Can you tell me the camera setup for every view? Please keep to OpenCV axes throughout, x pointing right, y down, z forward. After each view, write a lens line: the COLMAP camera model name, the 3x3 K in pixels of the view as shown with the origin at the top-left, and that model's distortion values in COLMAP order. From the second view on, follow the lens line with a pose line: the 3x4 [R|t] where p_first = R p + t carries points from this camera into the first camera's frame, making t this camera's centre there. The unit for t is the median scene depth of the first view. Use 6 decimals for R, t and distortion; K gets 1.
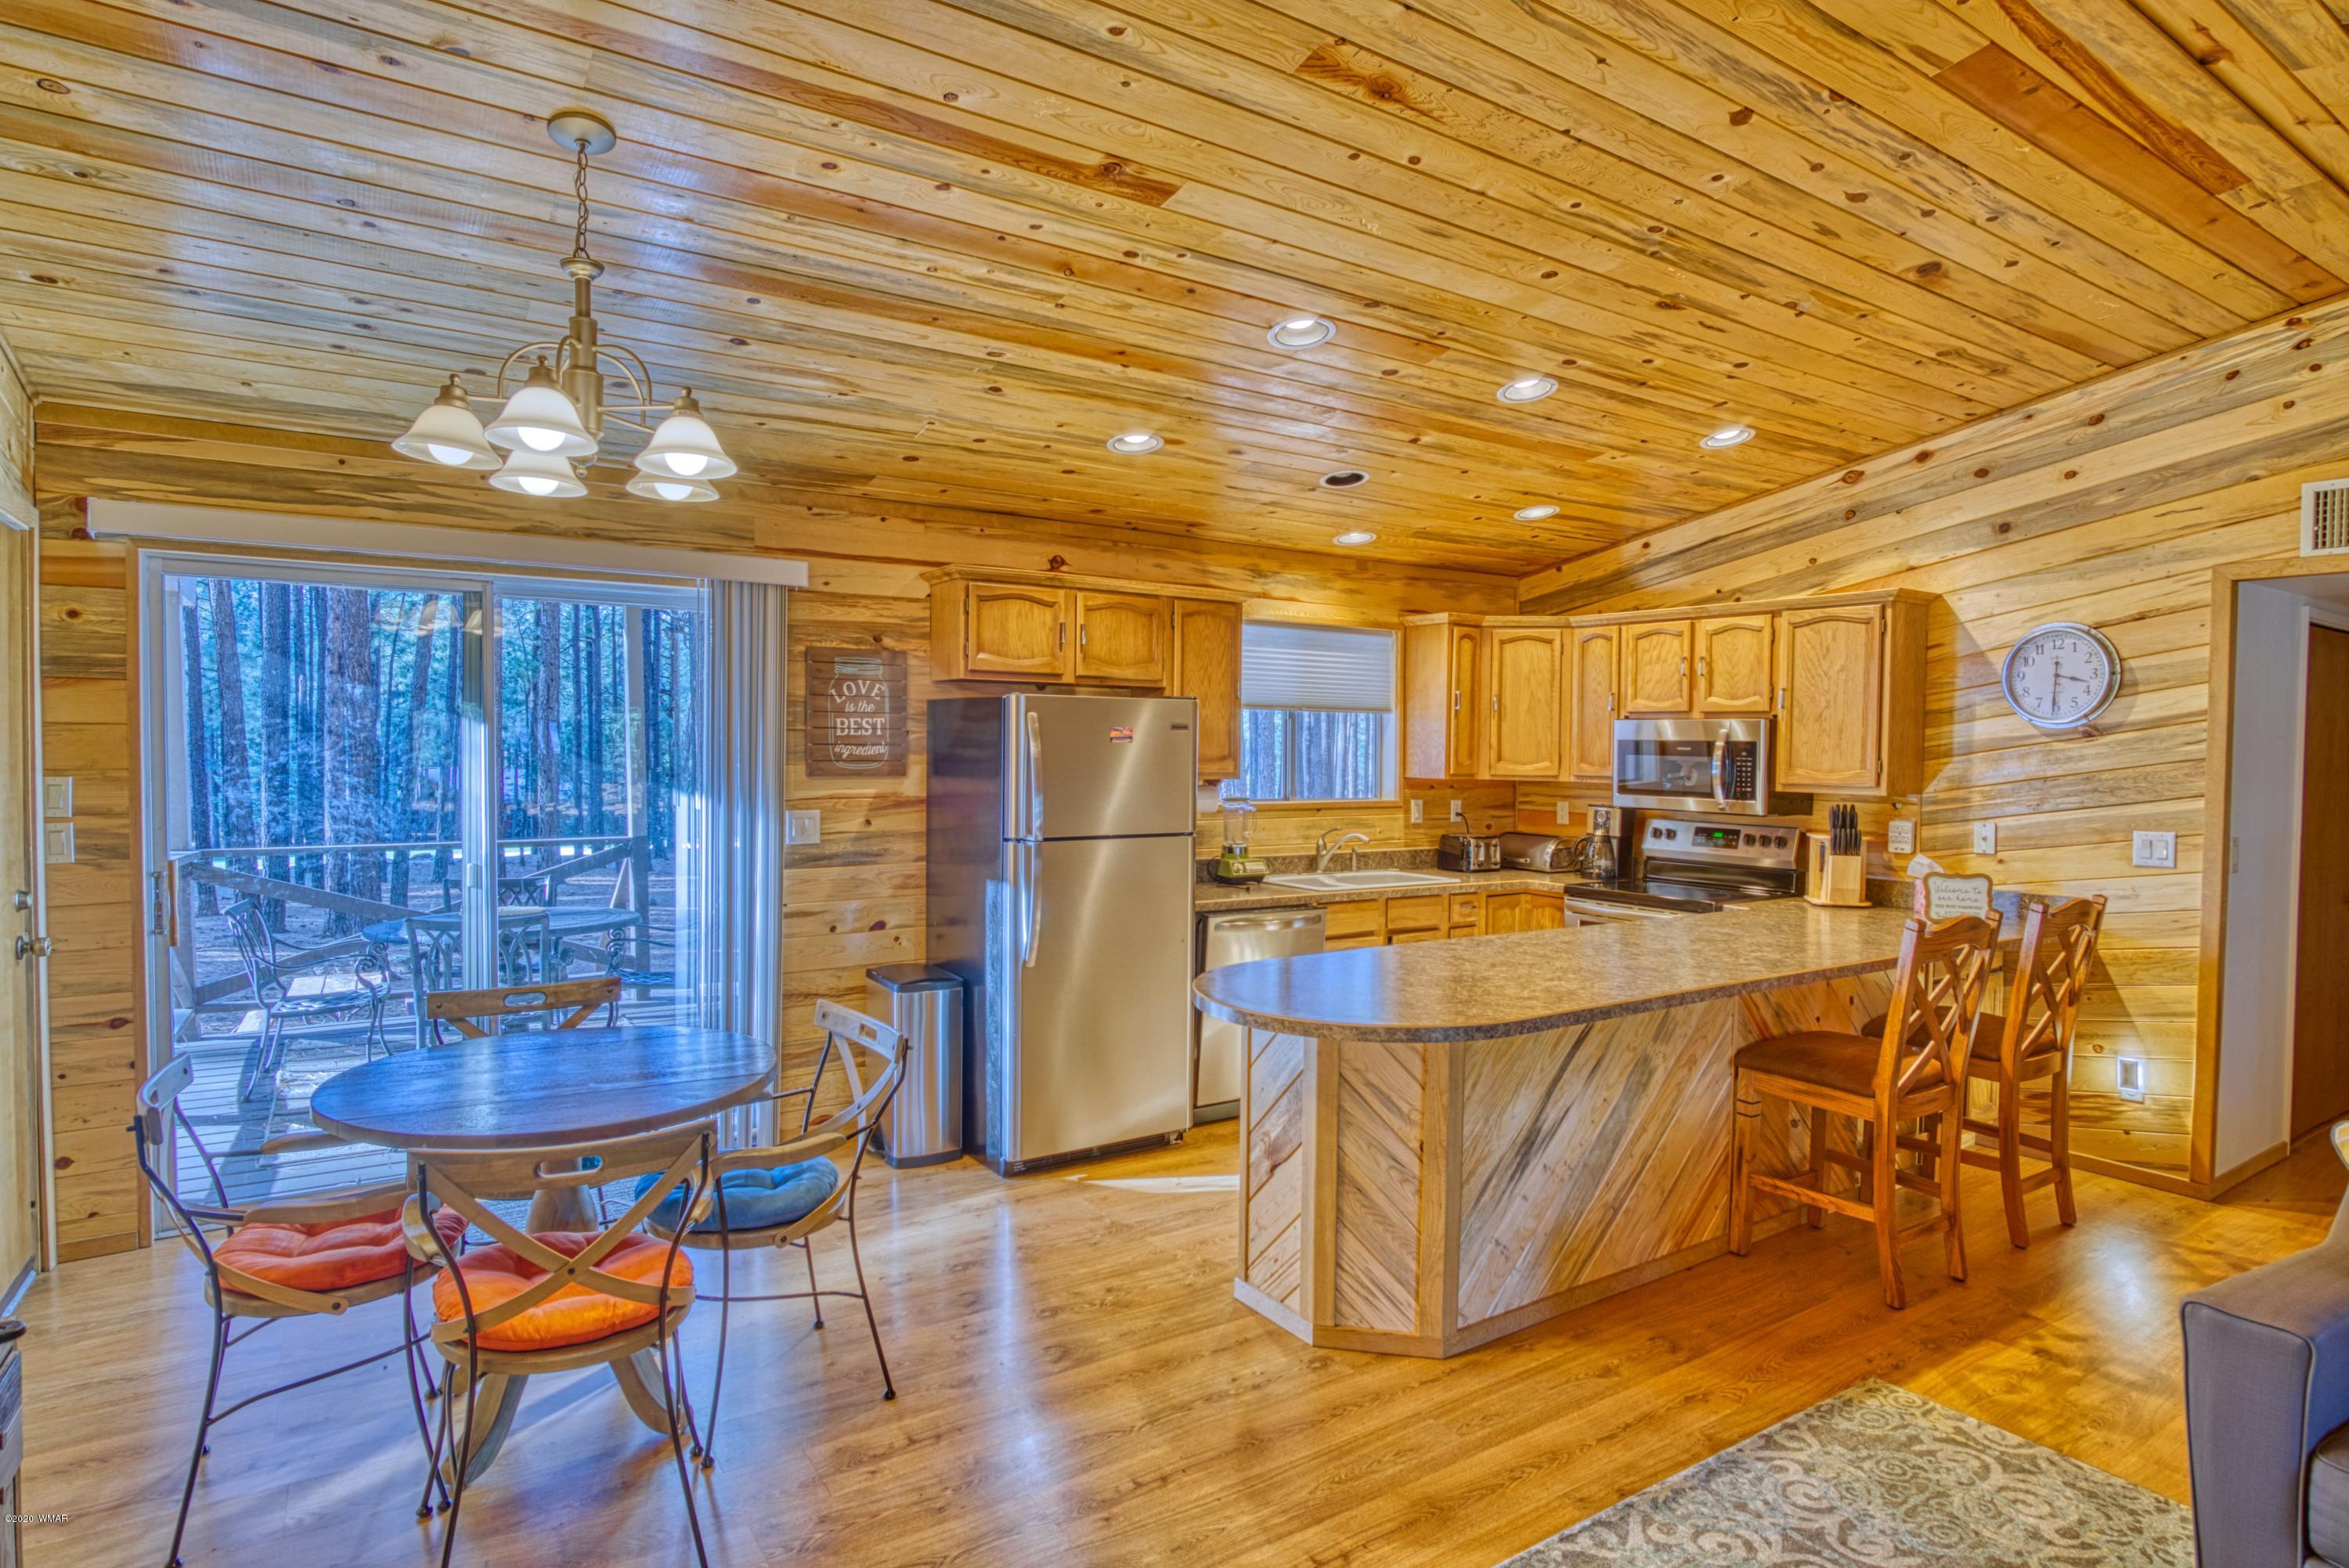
lens RADIAL K [[1247.4, 0, 1179.9], [0, 1247.4, 784.9], [0, 0, 1]] dist [-0.032035, 0.006312]
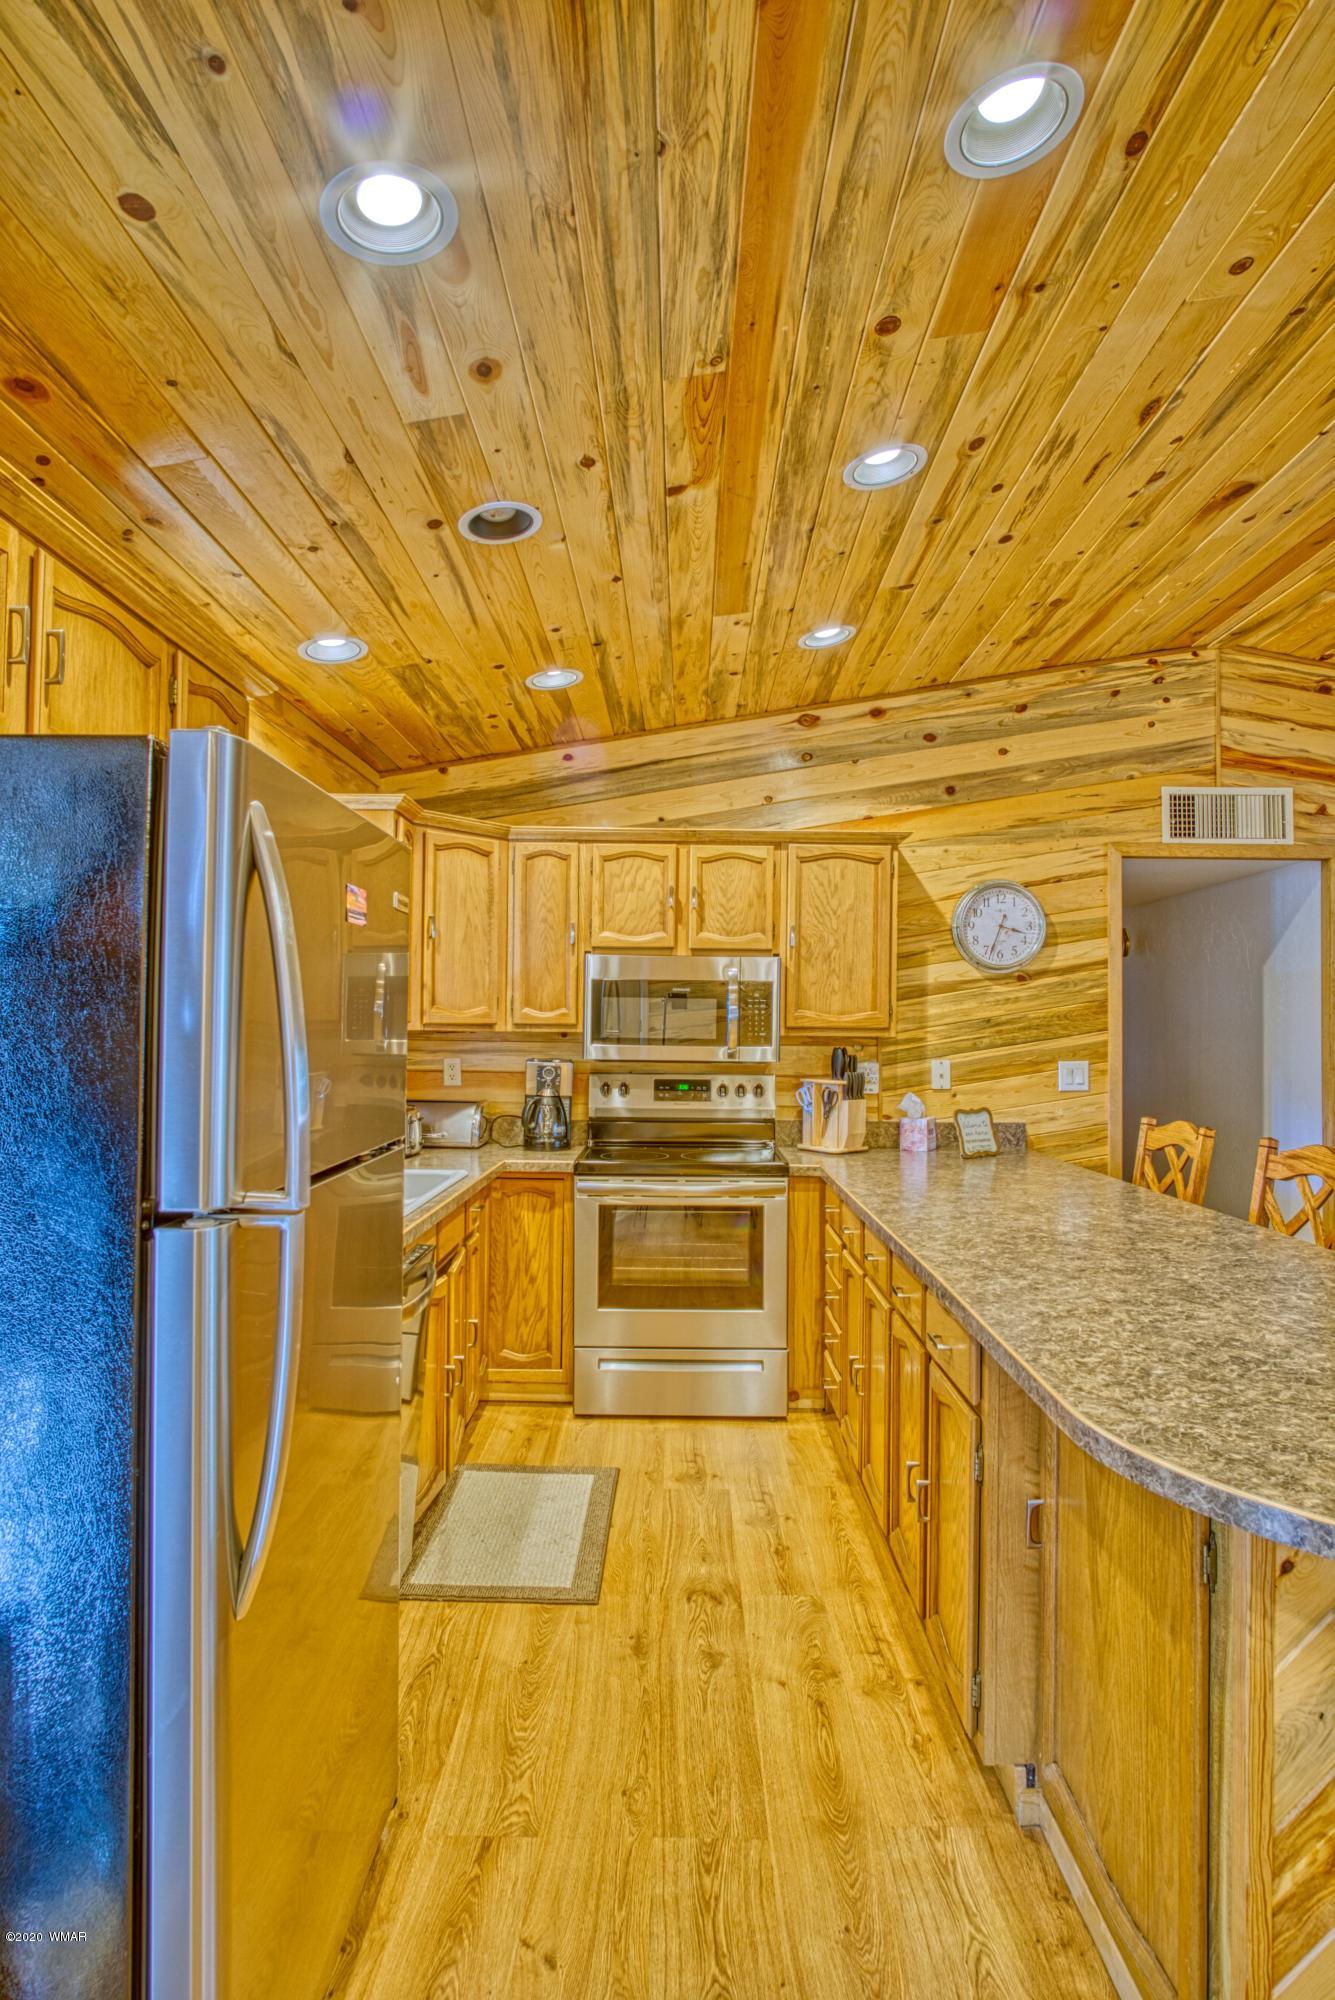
lens RADIAL K [[1062.2, 0, 661.2], [0, 1062.2, 997.6], [0, 0, 1]] dist [-0.032035, 0.006312]
pose [[0.563629, 0.015430, 0.825884, -0.246387], [0.024294, 0.999083, -0.035245, 0.002756], [-0.825671, 0.039929, 0.562737, 0.673253]]
